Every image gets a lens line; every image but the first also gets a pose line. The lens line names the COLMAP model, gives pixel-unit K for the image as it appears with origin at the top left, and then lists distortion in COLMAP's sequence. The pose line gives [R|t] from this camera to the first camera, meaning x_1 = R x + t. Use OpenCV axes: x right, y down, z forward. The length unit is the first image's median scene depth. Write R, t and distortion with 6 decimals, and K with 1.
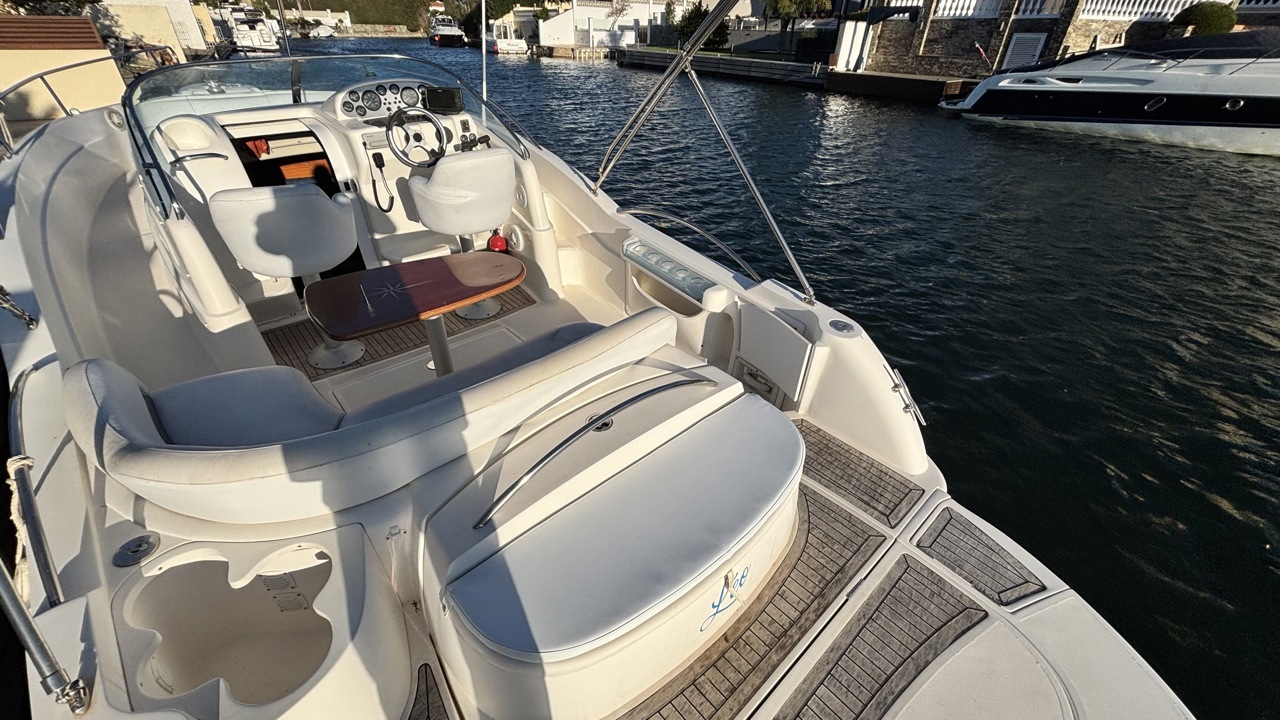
lens RADIAL K [[517.7, 0, 641.1], [0, 517.7, 358.4], [0, 0, 1]] dist [-0.001582, 0.001883]
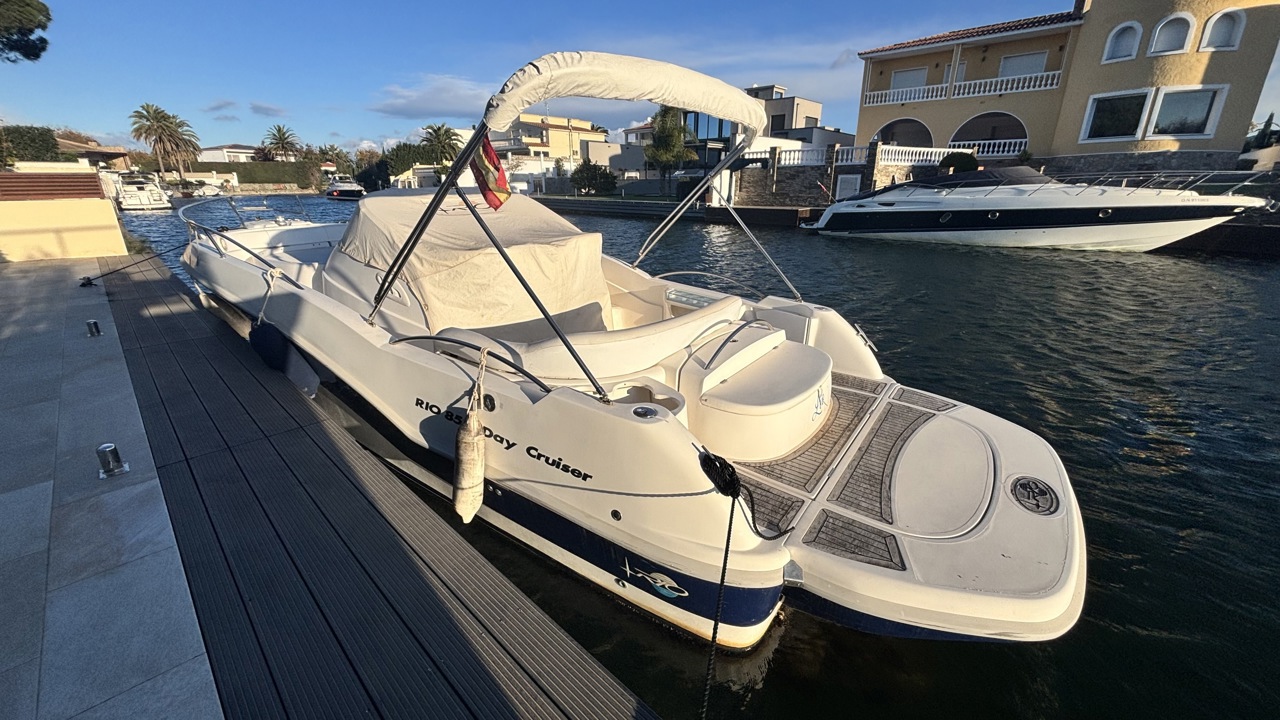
lens RADIAL K [[517.7, 0, 642.5], [0, 517.7, 358.6], [0, 0, 1]] dist [-0.001582, 0.001883]
pose [[0.976742, -0.090496, 0.194387, -0.053693], [0.133371, 0.966268, -0.220313, 0.038900], [-0.167892, 0.241115, 0.955864, -0.051662]]
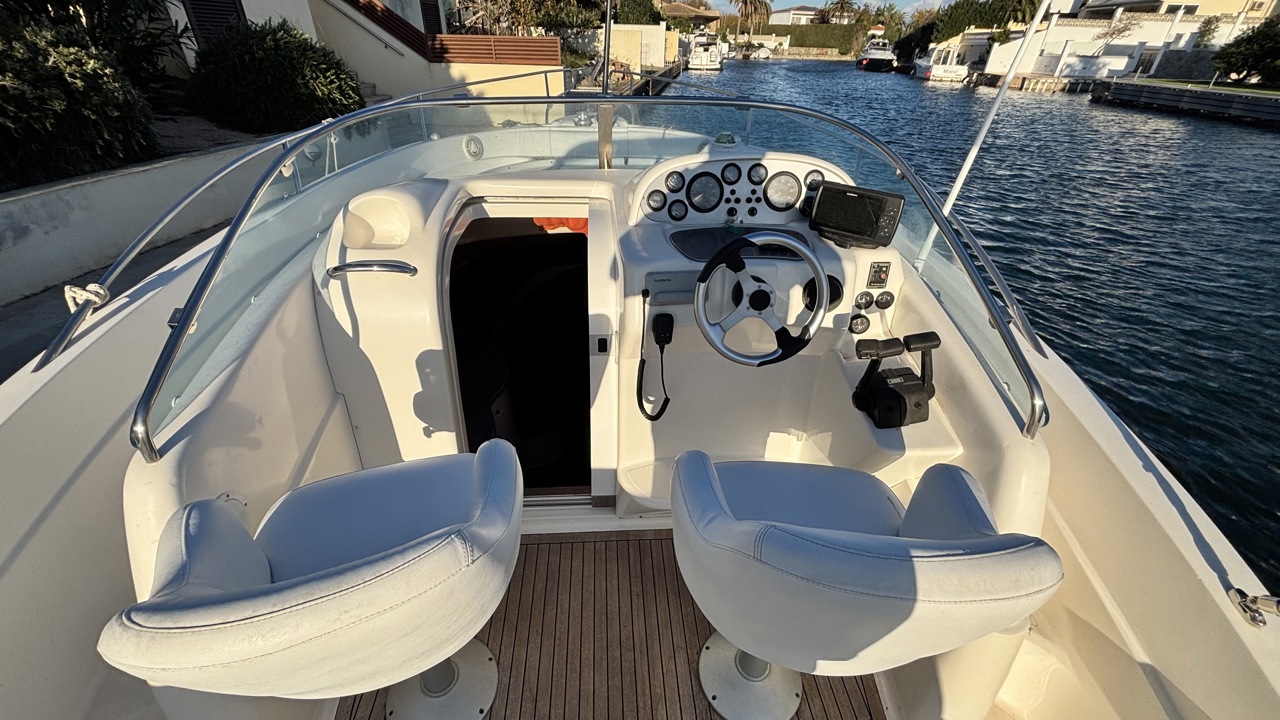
lens RADIAL K [[517.7, 0, 640.0], [0, 517.7, 358.8], [0, 0, 1]] dist [-0.001582, 0.001883]
pose [[0.775402, 0.329764, -0.538523, -0.036174], [-0.347009, 0.935023, 0.072912, -0.052394], [0.527575, 0.130337, 0.839450, 0.082505]]
